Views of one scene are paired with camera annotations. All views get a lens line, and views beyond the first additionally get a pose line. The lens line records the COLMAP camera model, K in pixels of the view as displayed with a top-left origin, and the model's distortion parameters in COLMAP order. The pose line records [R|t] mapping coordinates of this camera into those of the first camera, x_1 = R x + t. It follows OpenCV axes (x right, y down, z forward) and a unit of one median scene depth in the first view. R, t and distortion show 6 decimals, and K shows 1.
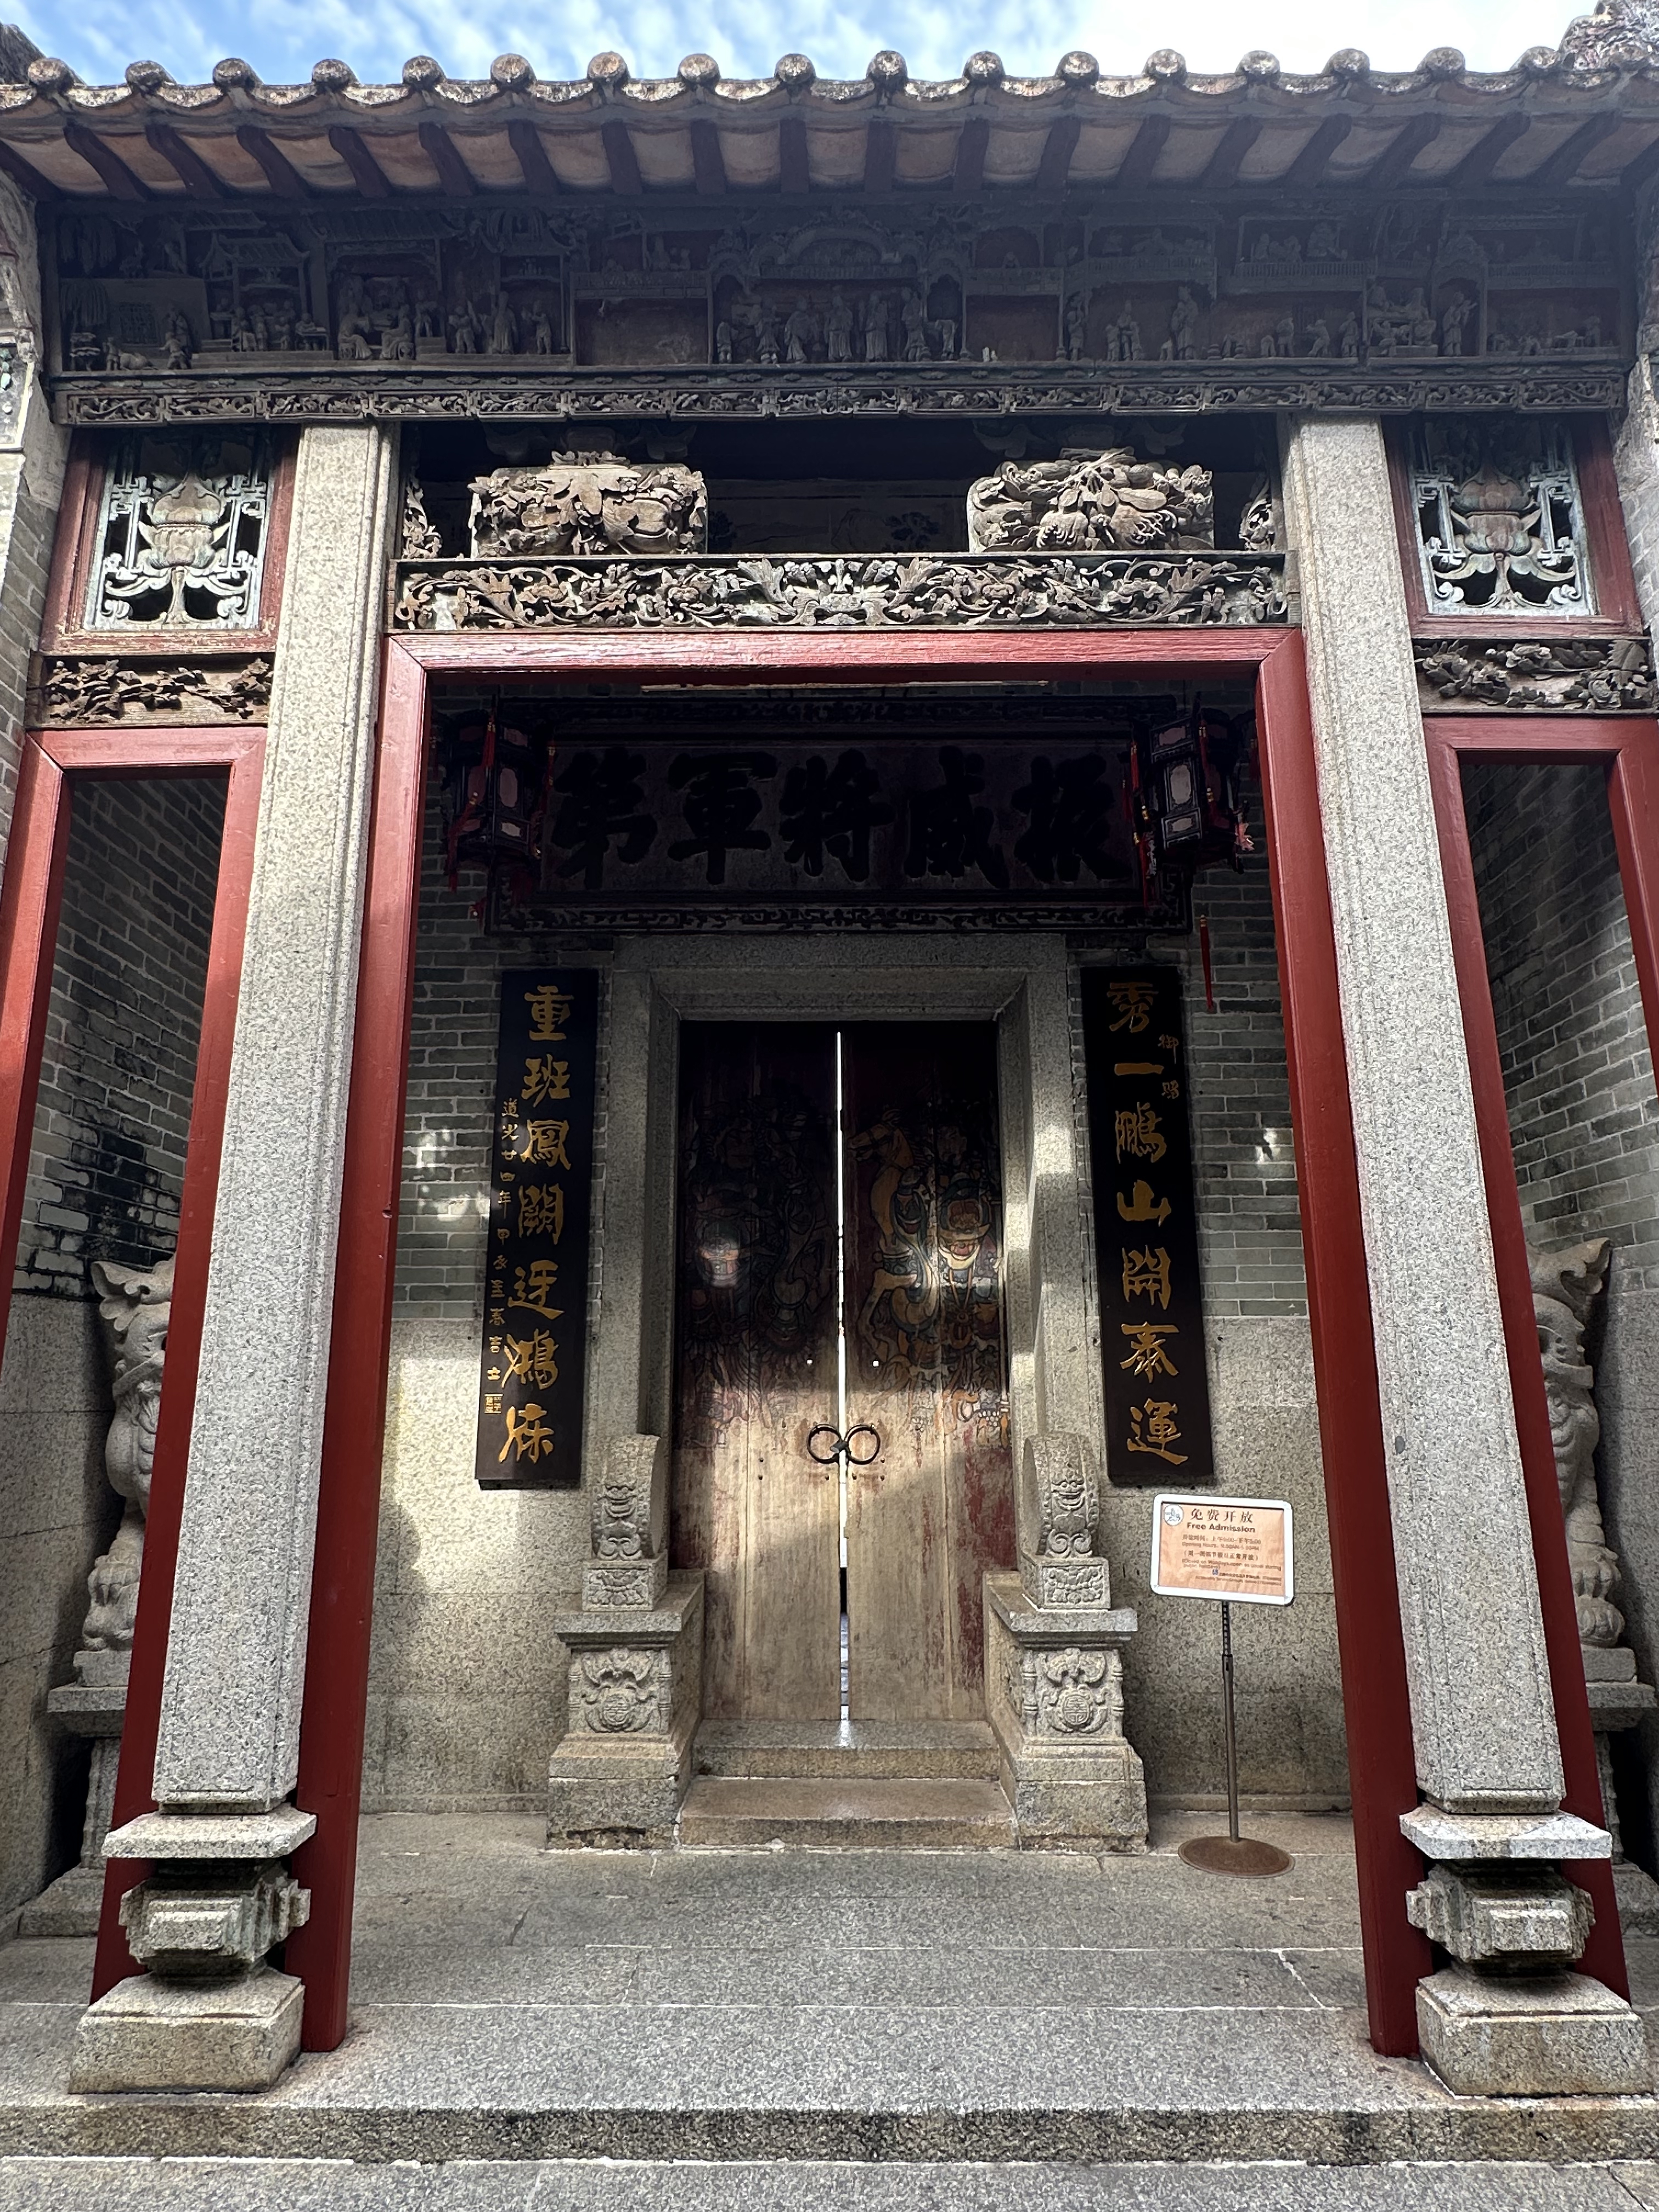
lens RADIAL K [[1285.4, 0, 829.5], [0, 1285.4, 1106.0], [0, 0, 1]] dist [-0.003917, 0.001531]
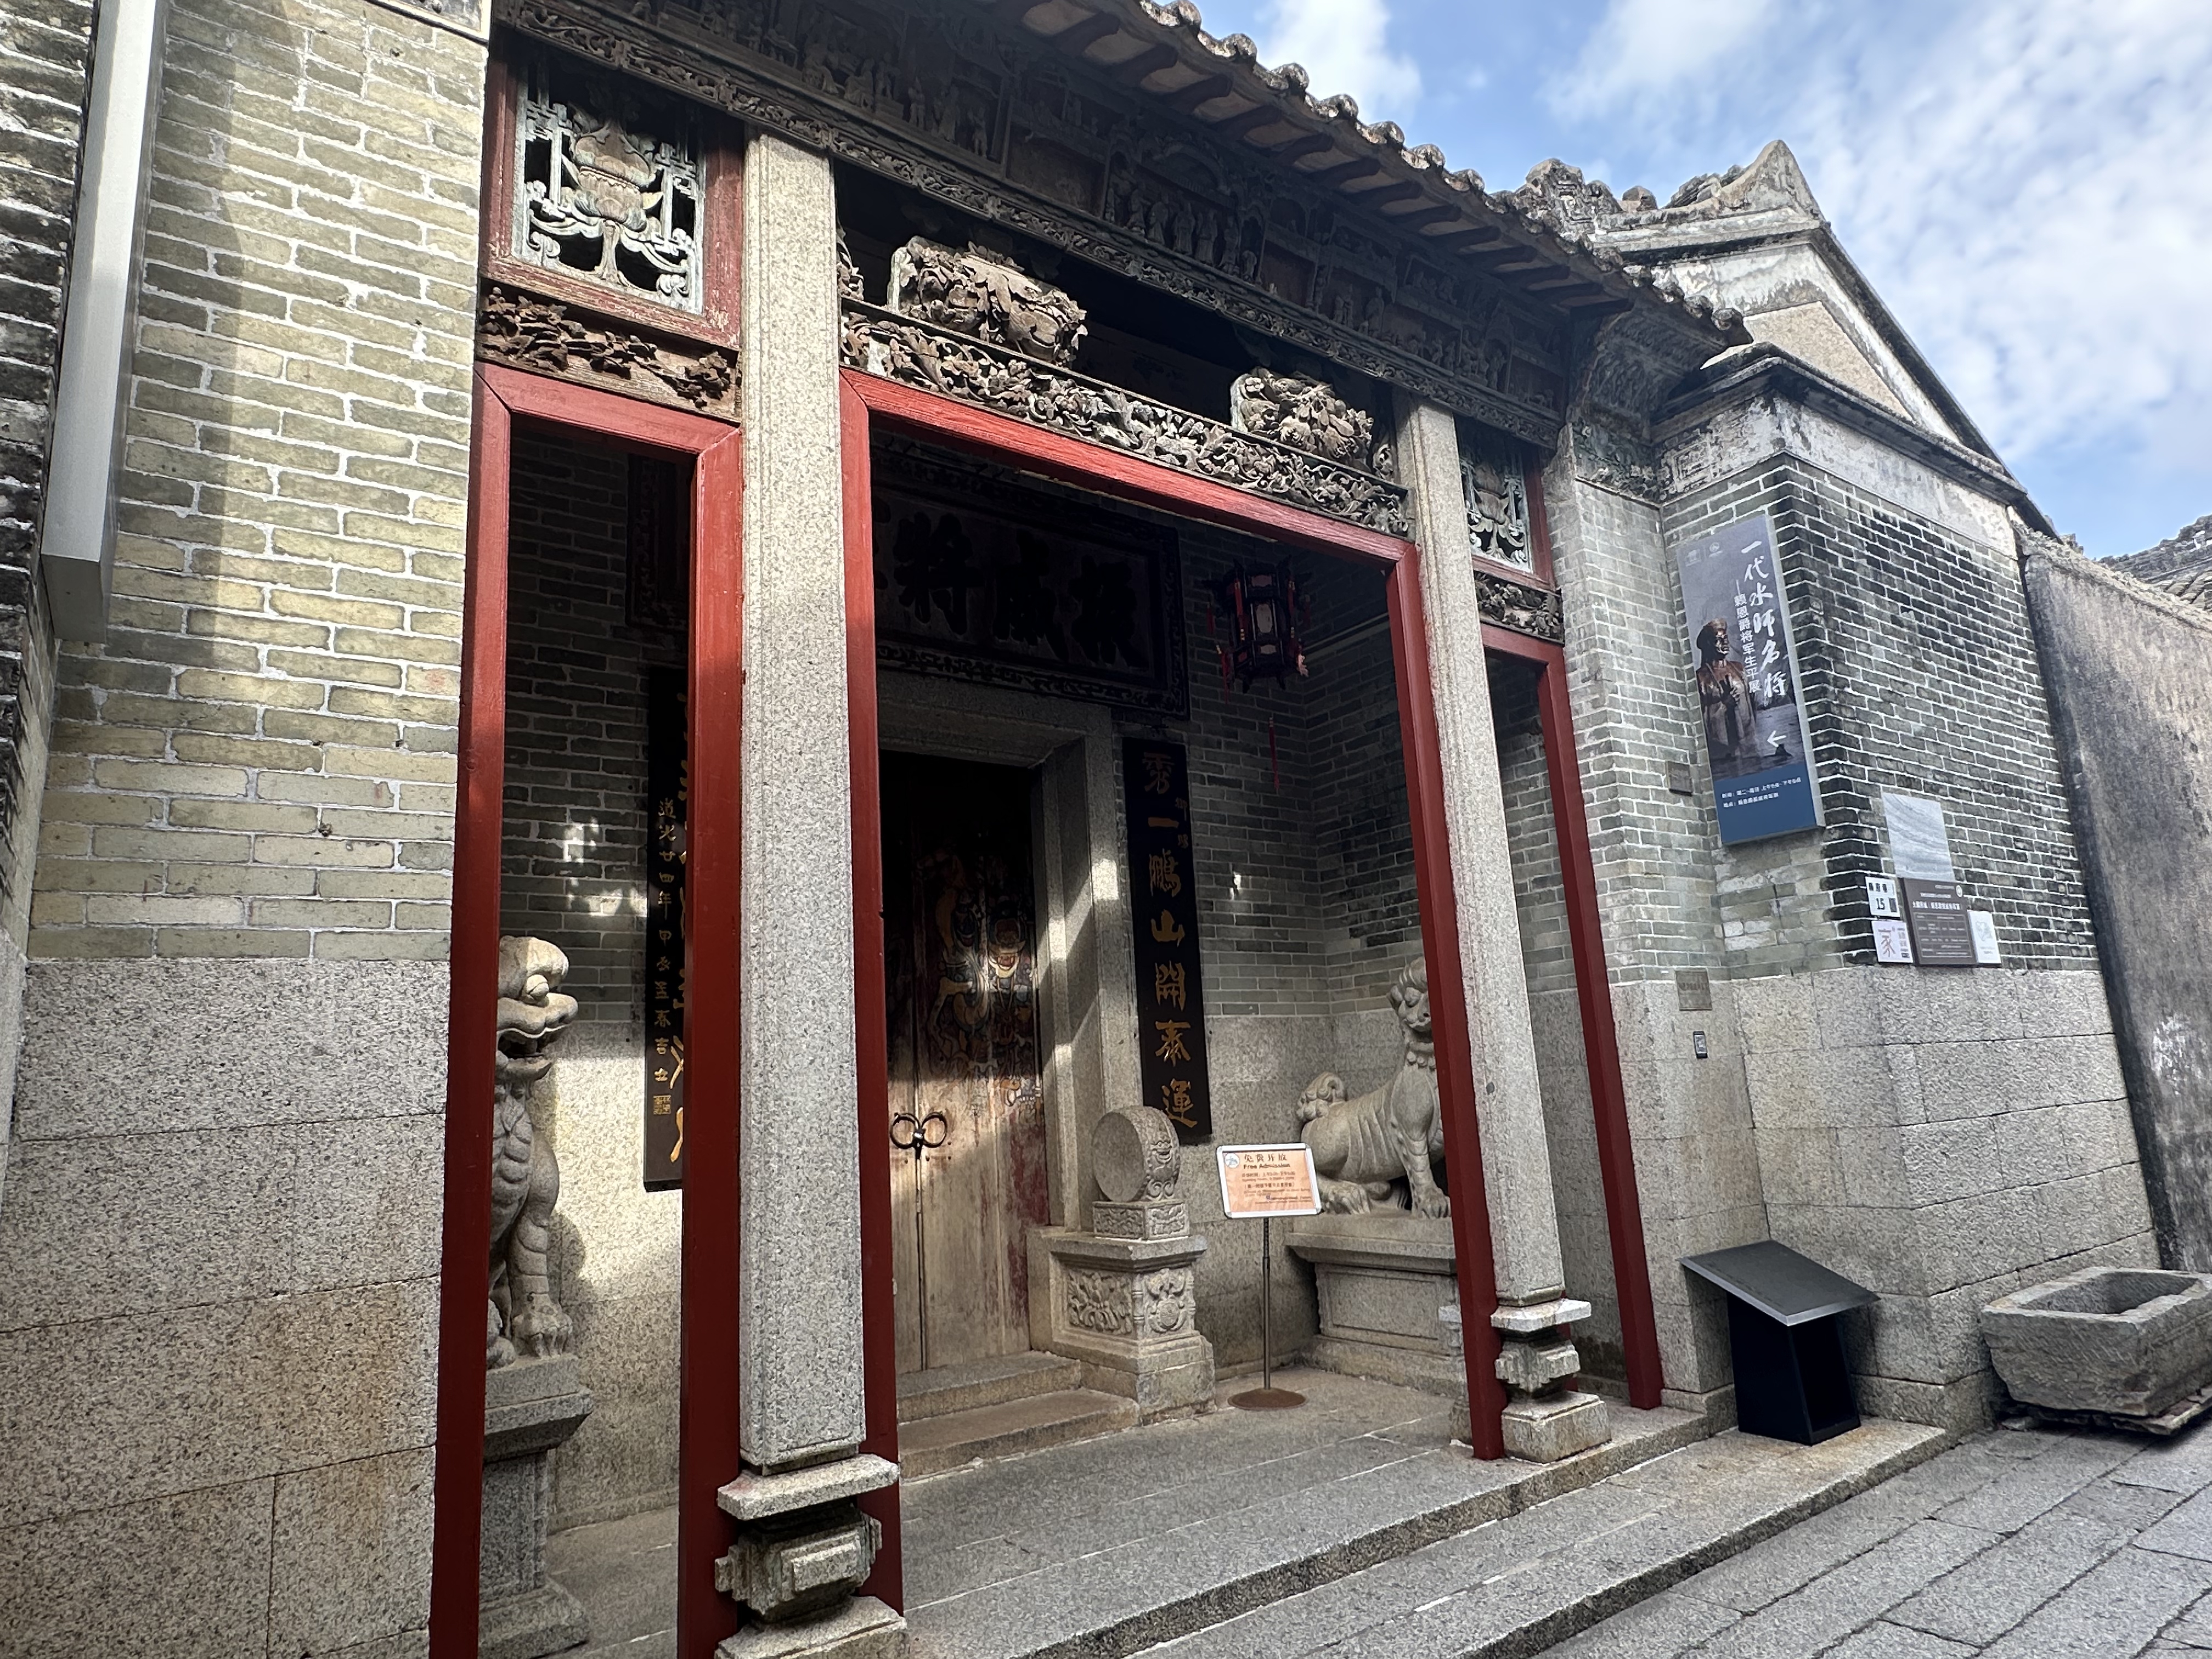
lens RADIAL K [[1285.4, 0, 1107.8], [0, 1285.4, 849.6], [0, 0, 1]] dist [-0.003917, 0.001531]
pose [[0.804757, 0.072657, 0.589141, -0.744725], [-0.082856, 0.996514, -0.009718, 0.019992], [-0.587794, -0.040994, 0.807972, 0.002571]]
